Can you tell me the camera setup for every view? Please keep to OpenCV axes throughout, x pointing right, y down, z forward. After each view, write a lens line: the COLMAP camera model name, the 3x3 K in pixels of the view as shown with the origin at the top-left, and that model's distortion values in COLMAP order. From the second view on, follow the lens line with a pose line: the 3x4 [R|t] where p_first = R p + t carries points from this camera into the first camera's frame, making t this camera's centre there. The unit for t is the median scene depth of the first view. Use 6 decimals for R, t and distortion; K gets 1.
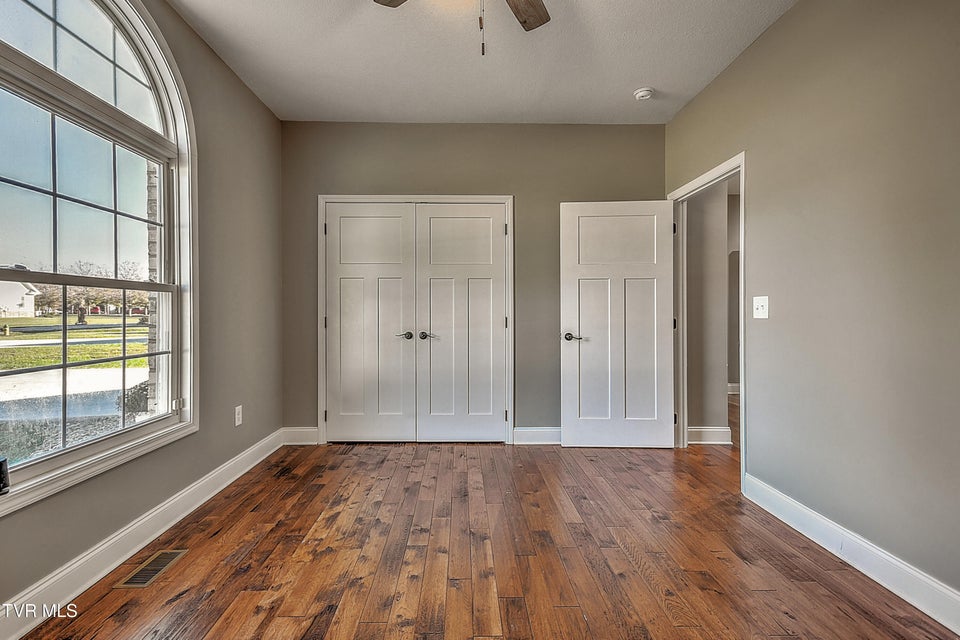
lens RADIAL K [[457.0, 0, 475.9], [0, 457.0, 316.1], [0, 0, 1]] dist [0.026022, 0.000308]
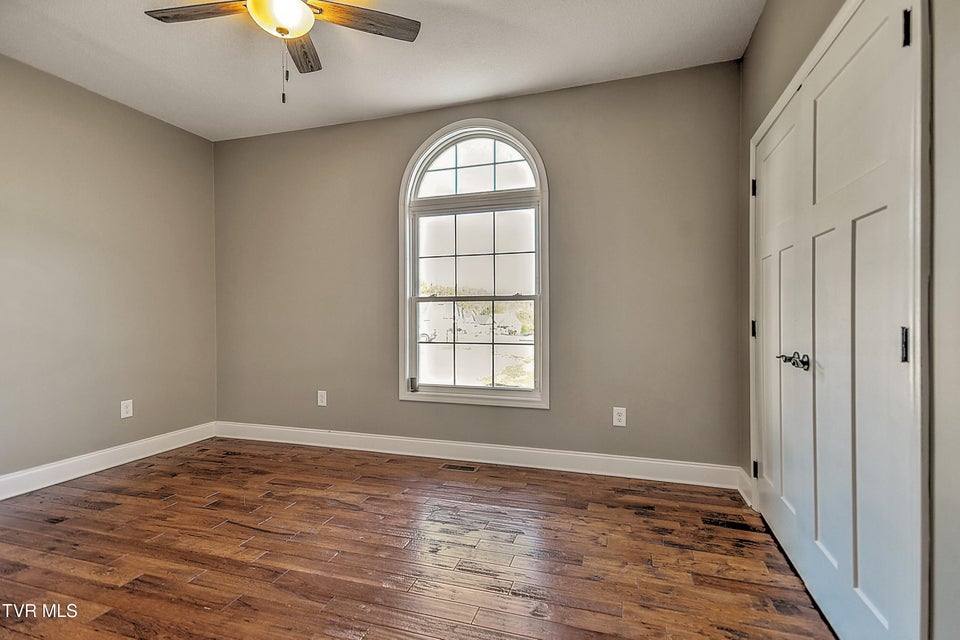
lens RADIAL K [[457.0, 0, 475.9], [0, 457.0, 316.1], [0, 0, 1]] dist [0.026022, 0.000308]
pose [[-0.322781, -0.004596, -0.946463, 0.592989], [-0.010811, 0.999941, -0.001169, 0.000427], [0.946412, 0.009854, -0.322812, 1.121290]]
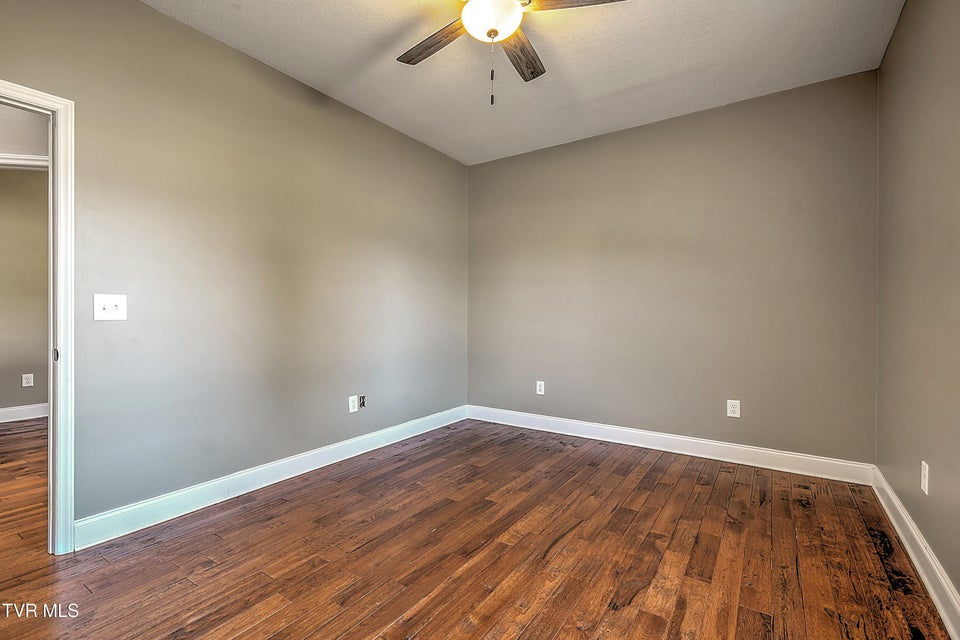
lens RADIAL K [[434.0, 0, 475.2], [0, 434.0, 322.9], [0, 0, 1]] dist [0.017632, 0.000155]
pose [[-0.814121, -0.011551, 0.580580, -0.374107], [0.005660, 0.999597, 0.027824, -0.008104], [-0.580667, 0.025938, -0.813728, 1.180909]]
